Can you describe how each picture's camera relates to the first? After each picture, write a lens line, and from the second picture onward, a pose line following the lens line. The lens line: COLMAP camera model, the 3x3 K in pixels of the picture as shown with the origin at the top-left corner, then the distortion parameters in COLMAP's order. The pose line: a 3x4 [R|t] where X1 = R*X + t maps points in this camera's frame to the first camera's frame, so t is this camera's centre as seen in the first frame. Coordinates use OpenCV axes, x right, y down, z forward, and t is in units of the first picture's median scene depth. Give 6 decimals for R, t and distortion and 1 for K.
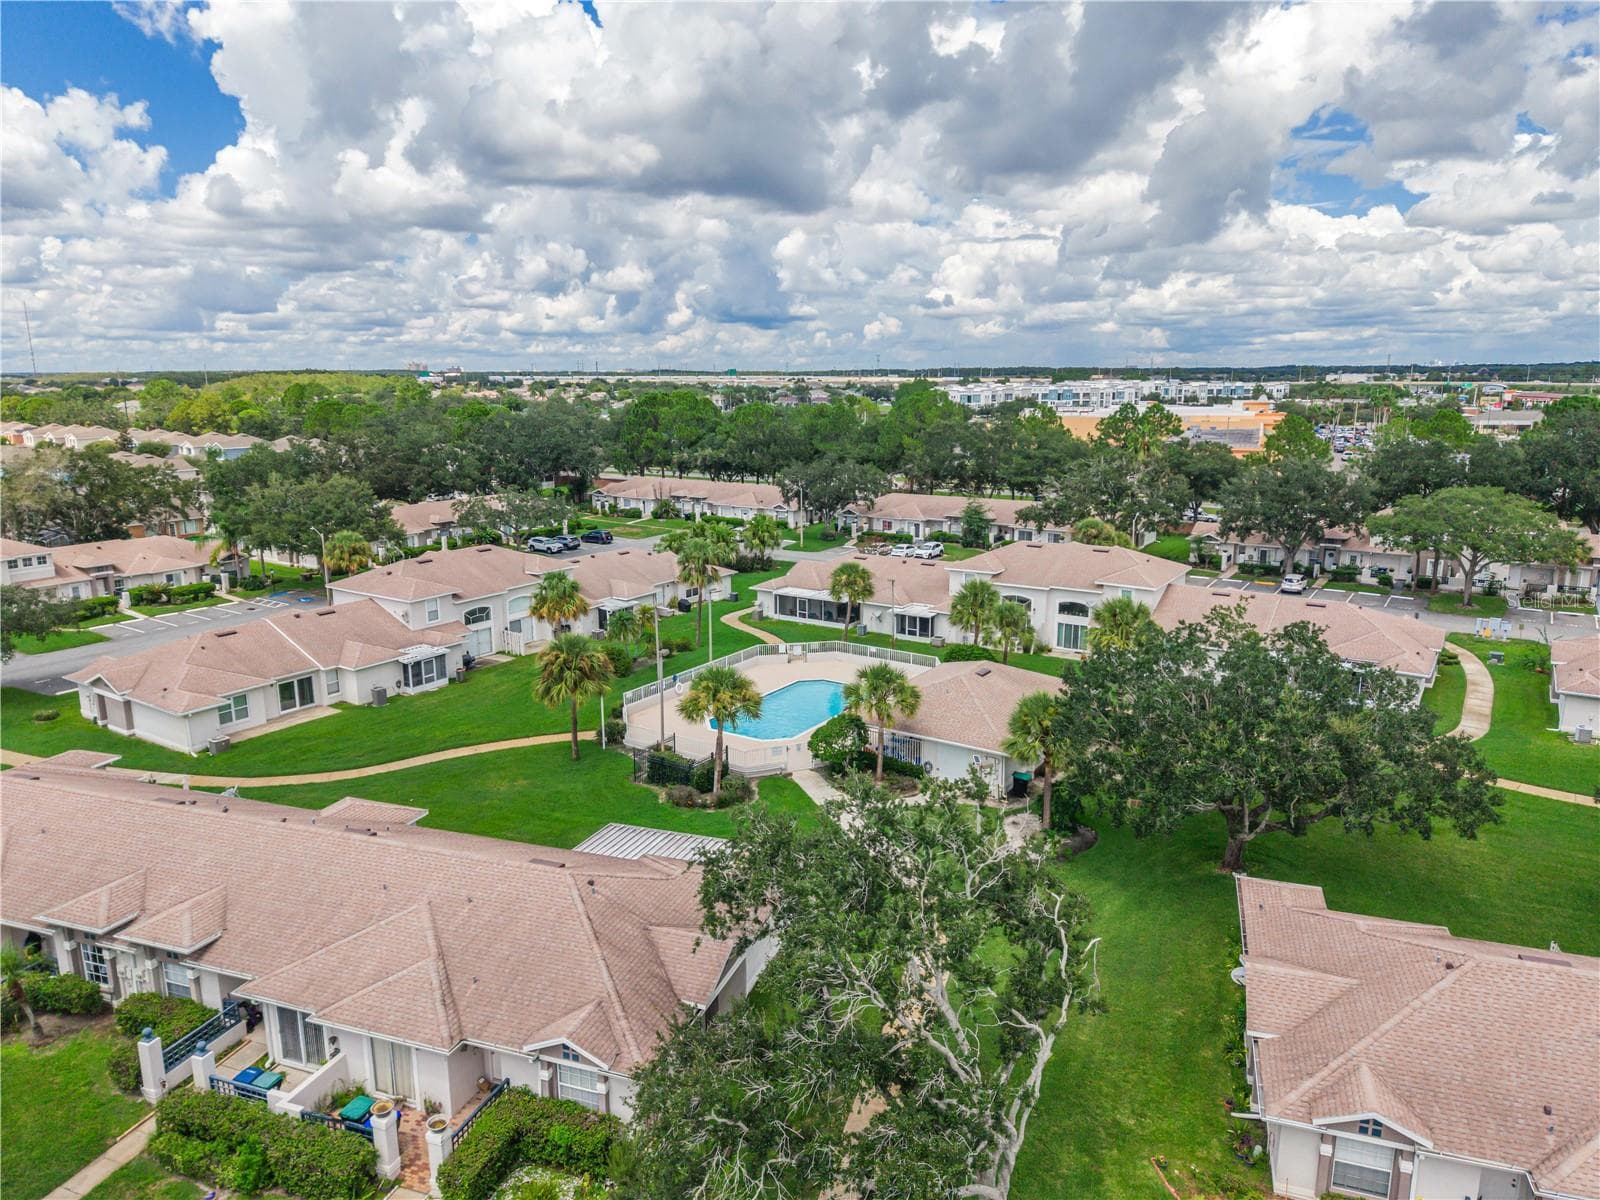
lens RADIAL K [[1114.3, 0, 794.0], [0, 1114.3, 649.9], [0, 0, 1]] dist [0.045454, -0.062448]
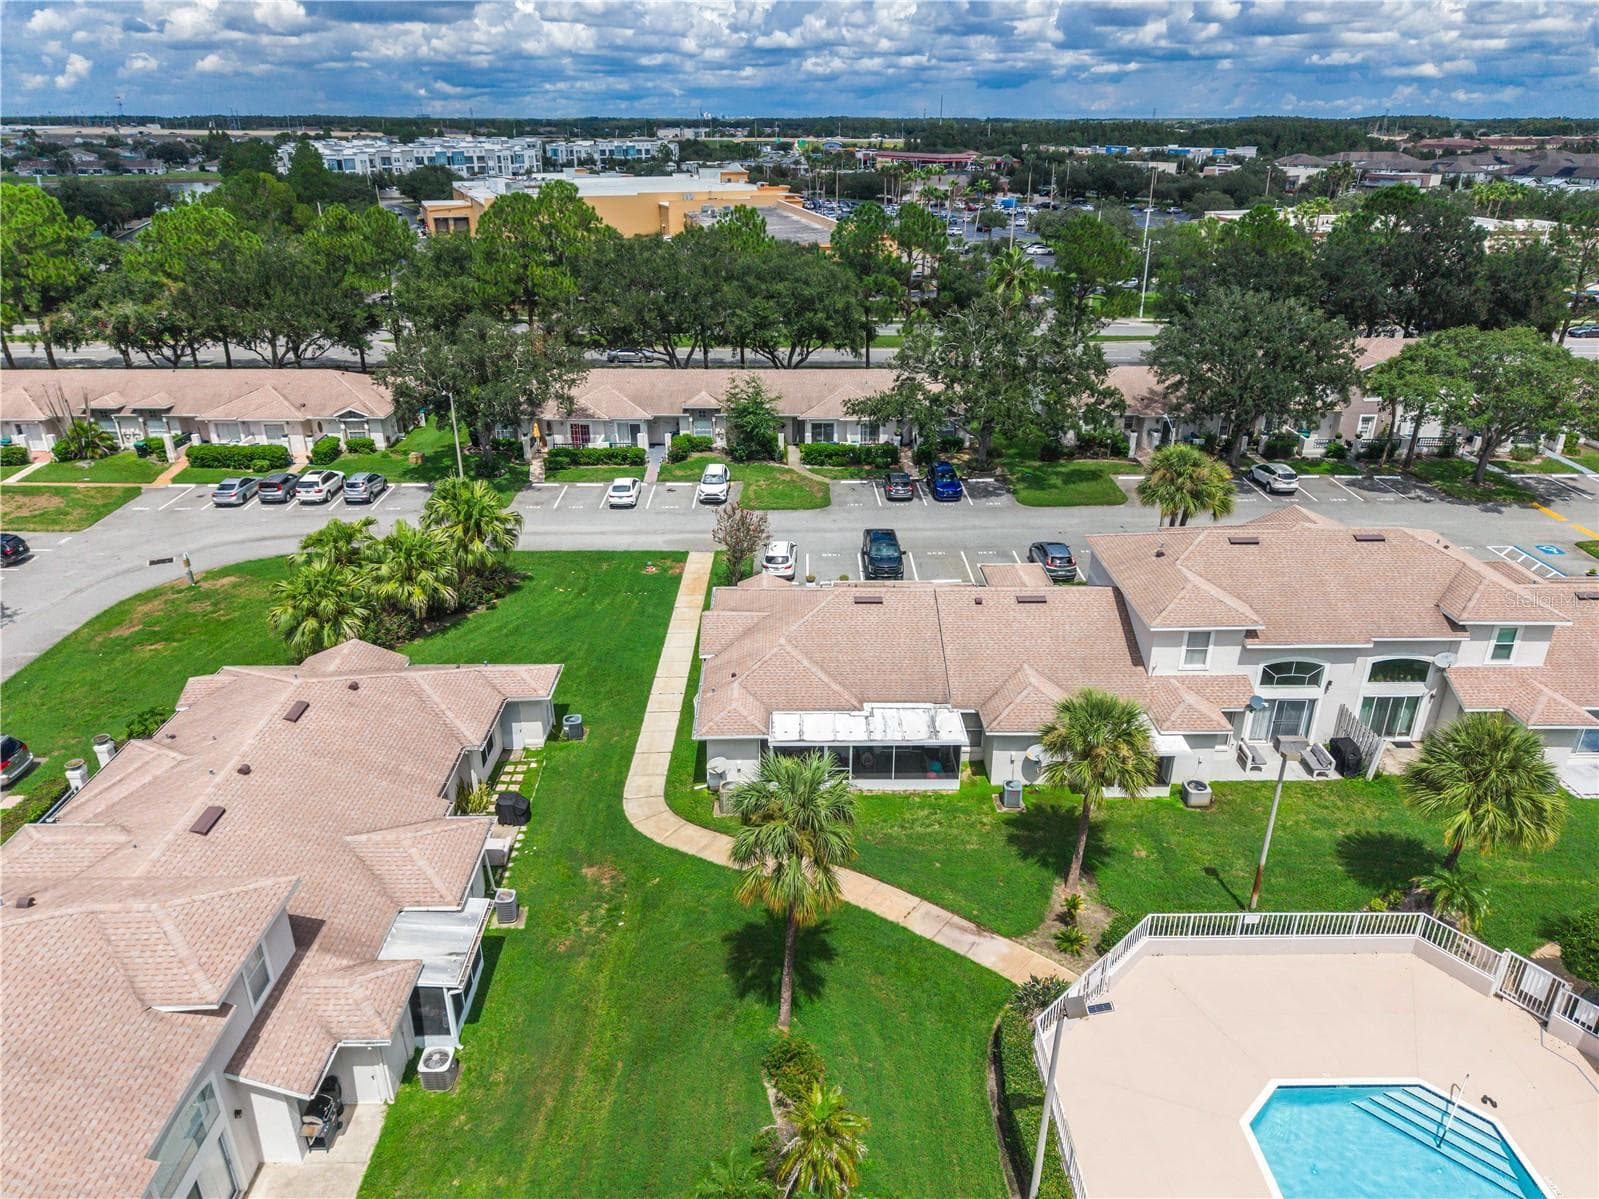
lens RADIAL K [[1069.4, 0, 806.4], [0, 1069.4, 603.0], [0, 0, 1]] dist [0.038822, -0.051731]
pose [[0.808509, -0.237098, 0.538608, -0.142898], [0.137192, 0.965968, 0.219283, -0.127721], [-0.572269, -0.103399, 0.813521, 0.438662]]
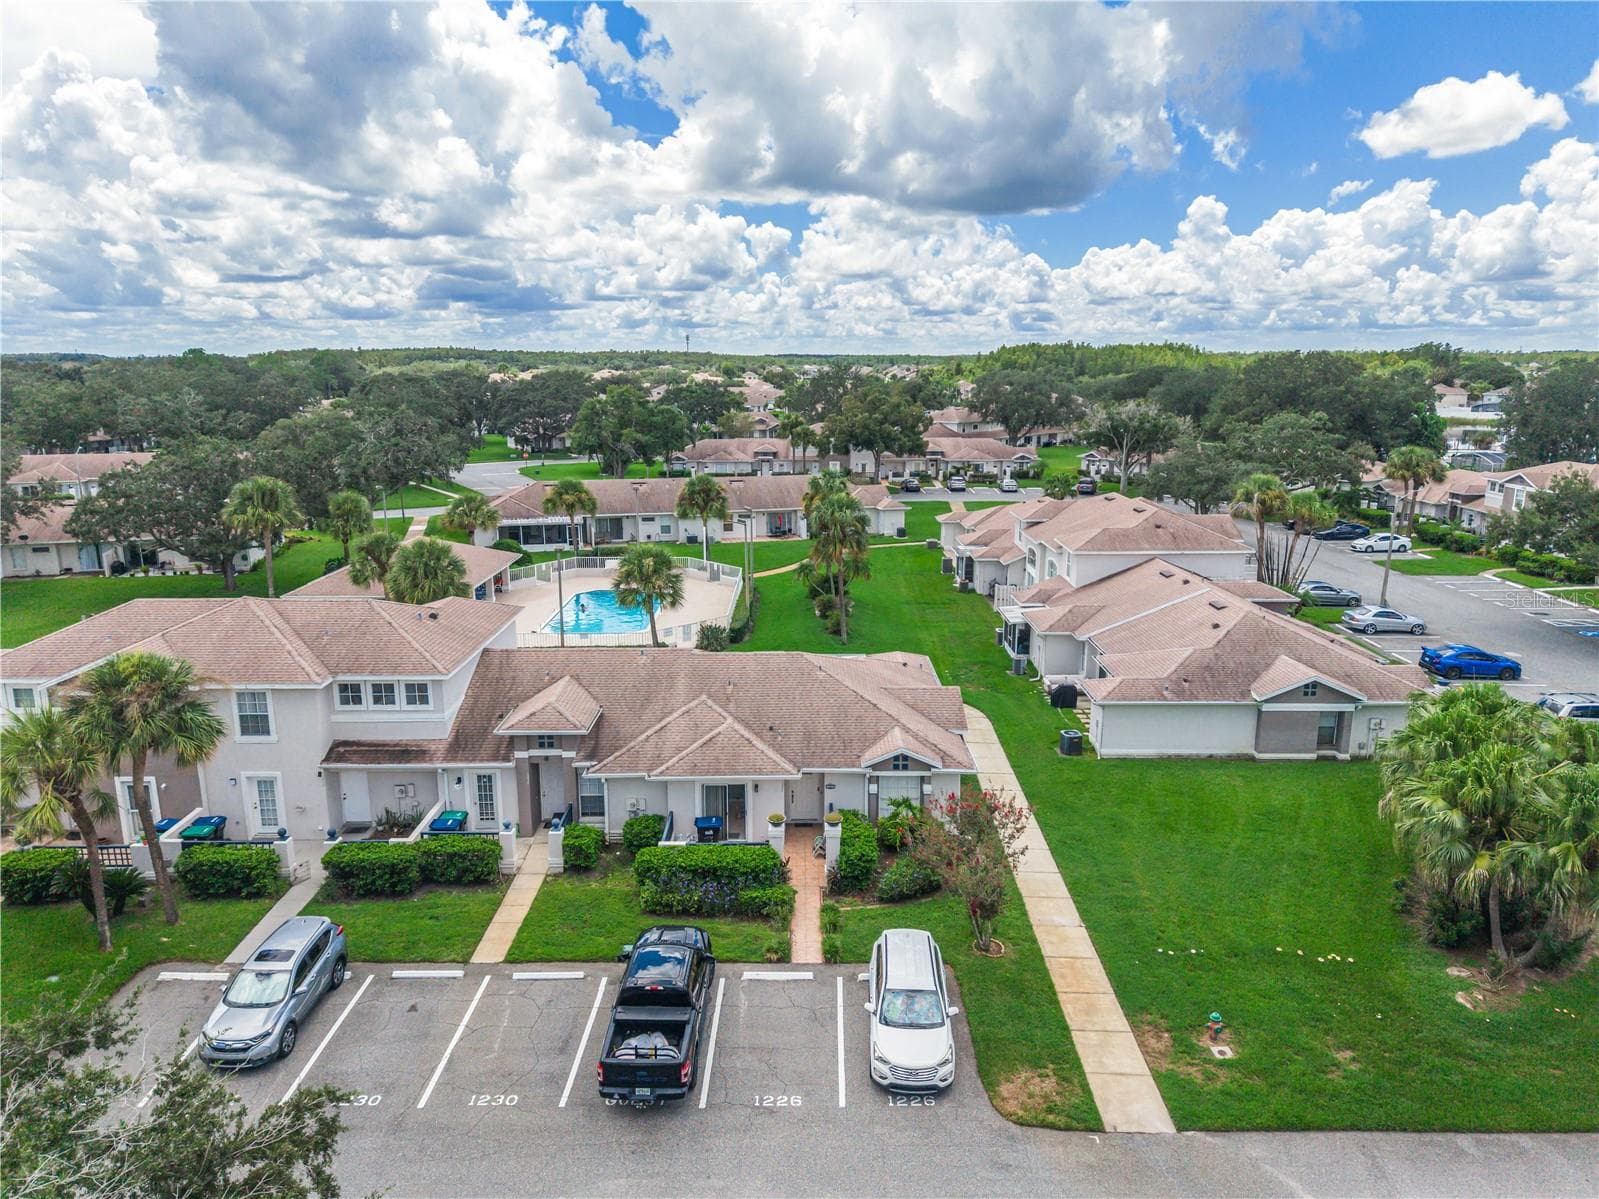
lens RADIAL K [[1069.4, 0, 806.4], [0, 1069.4, 603.0], [0, 0, 1]] dist [0.038822, -0.051731]
pose [[-0.823265, 0.136104, -0.551100, 0.181631], [-0.134232, 0.896623, 0.421960, -0.182391], [0.551559, 0.421359, -0.719888, 0.884133]]
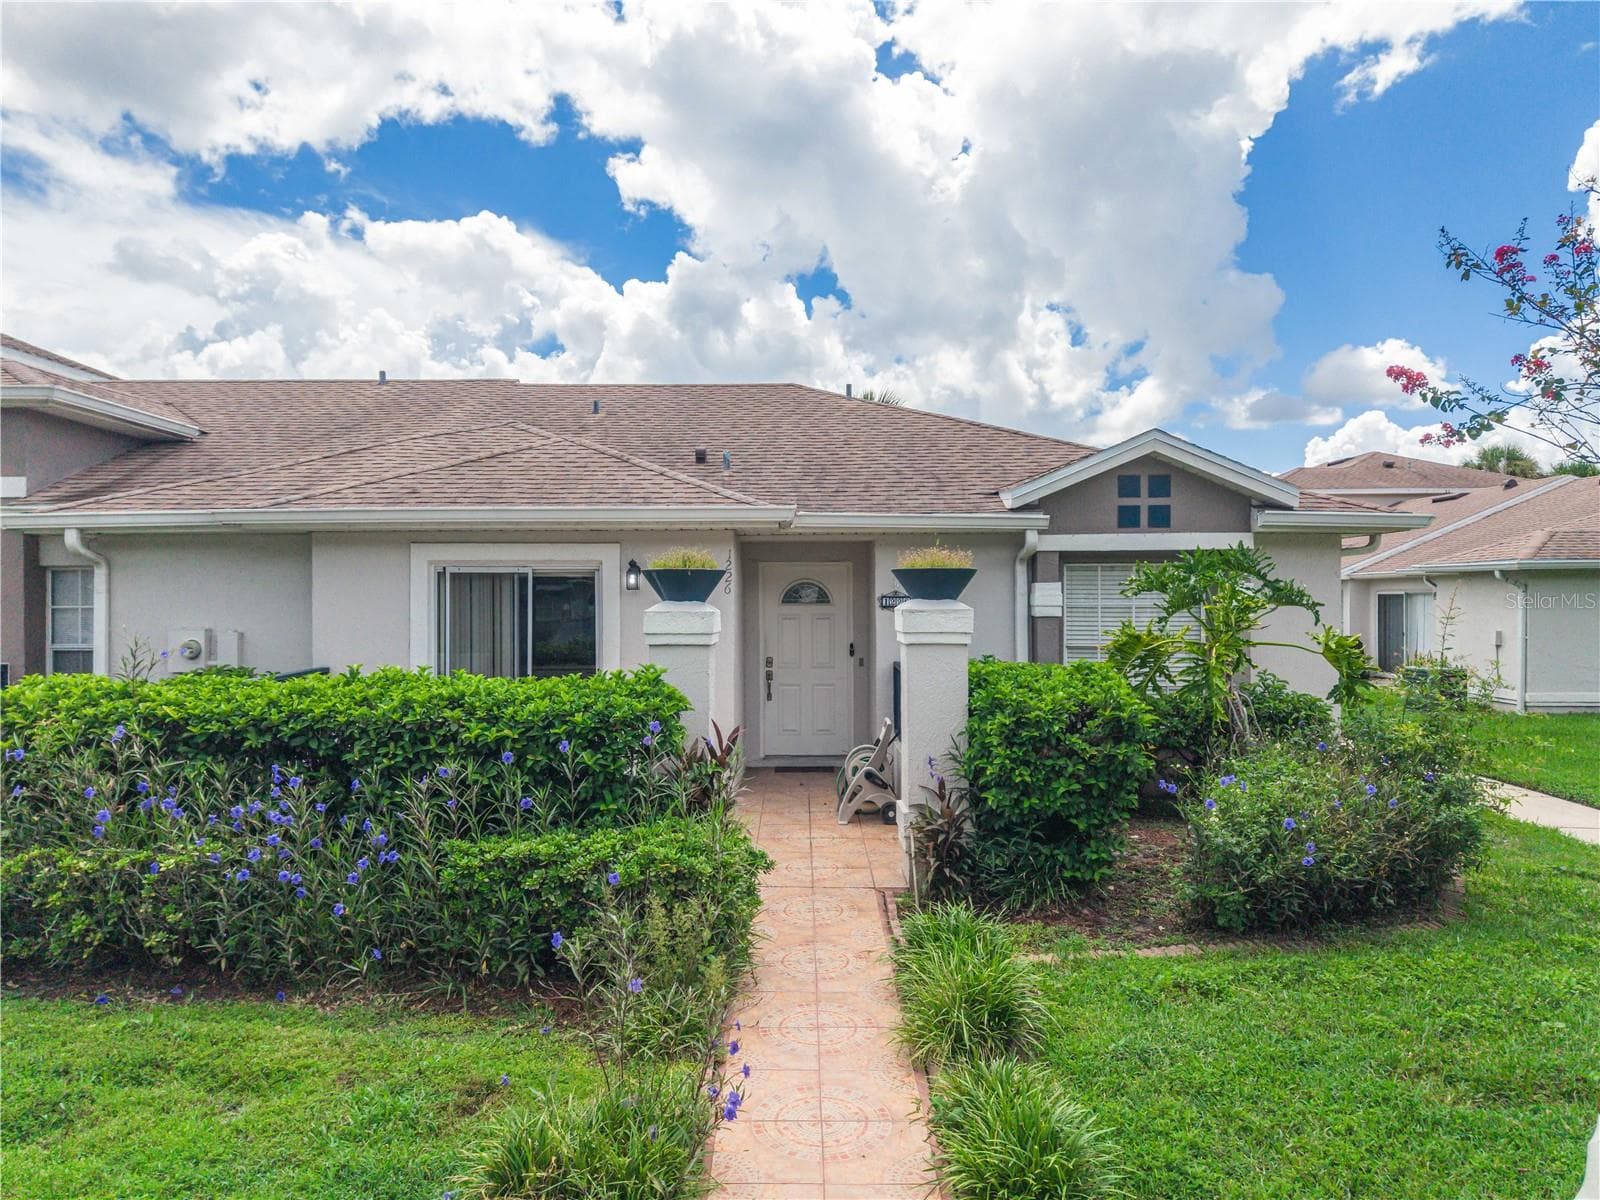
lens RADIAL K [[1076.4, 0, 806.6], [0, 1076.4, 602.1], [0, 0, 1]] dist [0.034308, -0.043173]
pose [[-0.826988, 0.008582, -0.562154, 0.096658], [-0.130217, 0.969771, 0.206368, -0.061277], [0.546932, 0.243866, -0.800872, 0.786682]]
